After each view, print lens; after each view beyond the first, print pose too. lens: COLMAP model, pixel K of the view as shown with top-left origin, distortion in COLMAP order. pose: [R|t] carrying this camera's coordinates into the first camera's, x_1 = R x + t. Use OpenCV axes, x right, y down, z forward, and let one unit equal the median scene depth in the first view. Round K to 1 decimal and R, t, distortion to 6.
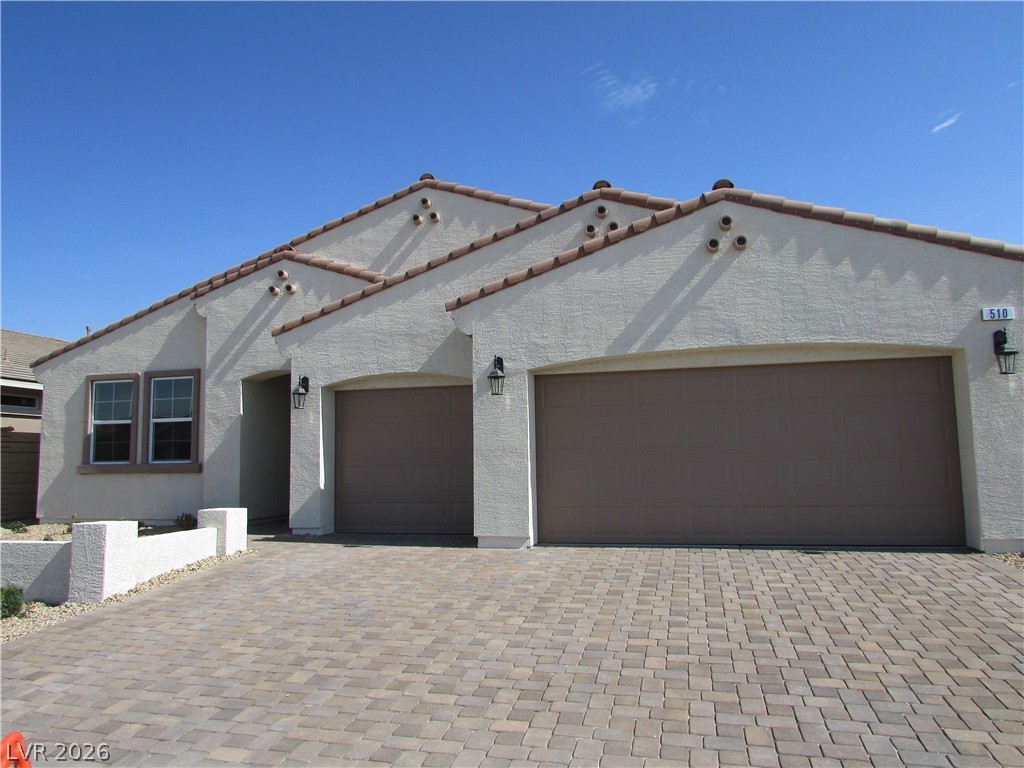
lens RADIAL K [[737.7, 0, 507.7], [0, 737.7, 379.0], [0, 0, 1]] dist [-0.039254, 0.018950]
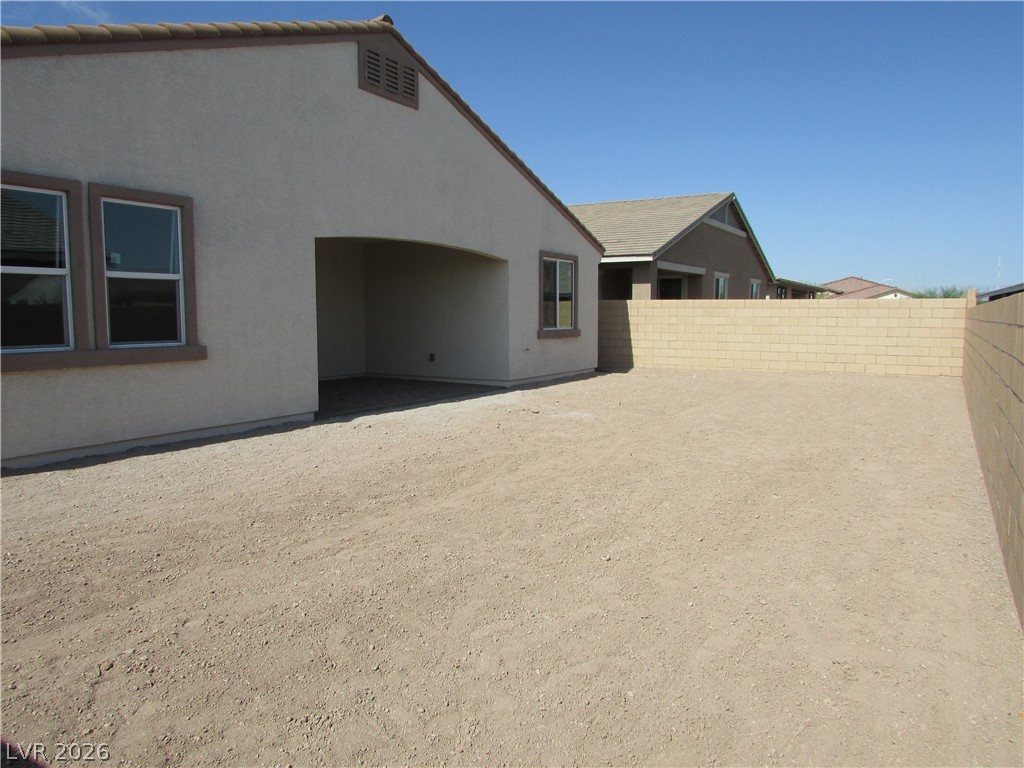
lens RADIAL K [[737.7, 0, 512.9], [0, 737.7, 384.2], [0, 0, 1]] dist [-0.039254, 0.018950]
pose [[0.265040, -0.062004, 0.962242, -1.373284], [-0.069814, 0.994077, 0.083284, 0.105190], [-0.961707, -0.089252, 0.259141, 0.778534]]
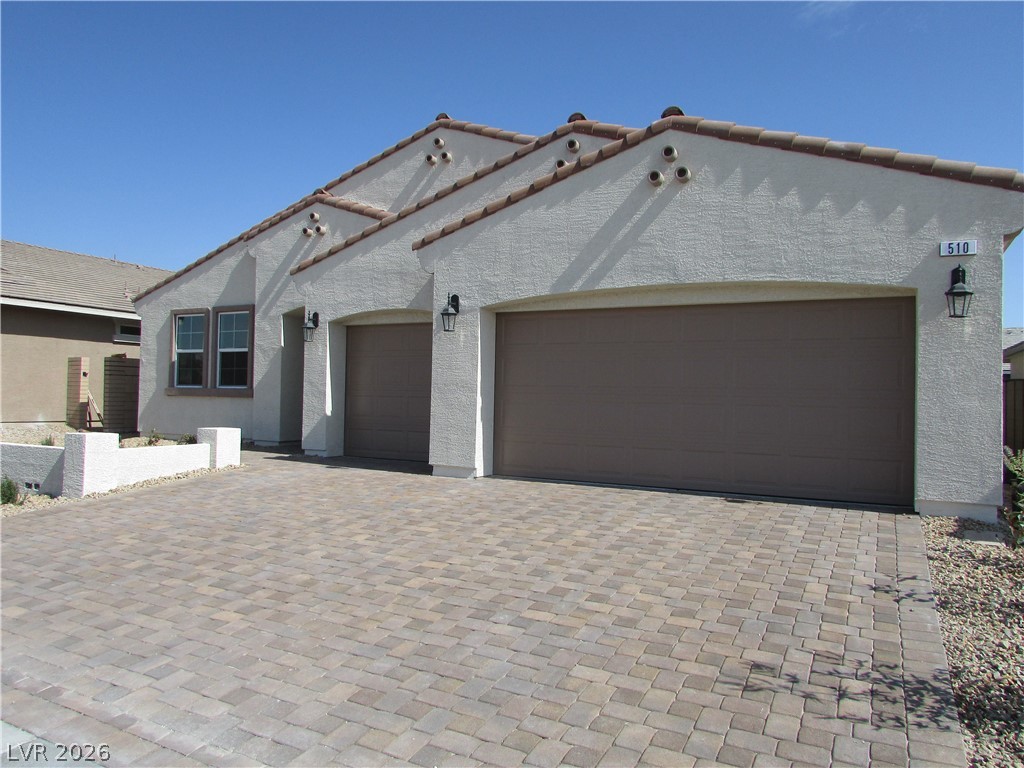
lens RADIAL K [[737.7, 0, 507.6], [0, 737.7, 383.5], [0, 0, 1]] dist [-0.039254, 0.018950]
pose [[0.971400, 0.032476, -0.235217, 0.309111], [-0.011030, 0.995705, 0.091925, -0.001655], [0.237192, -0.086701, 0.967586, 0.007826]]
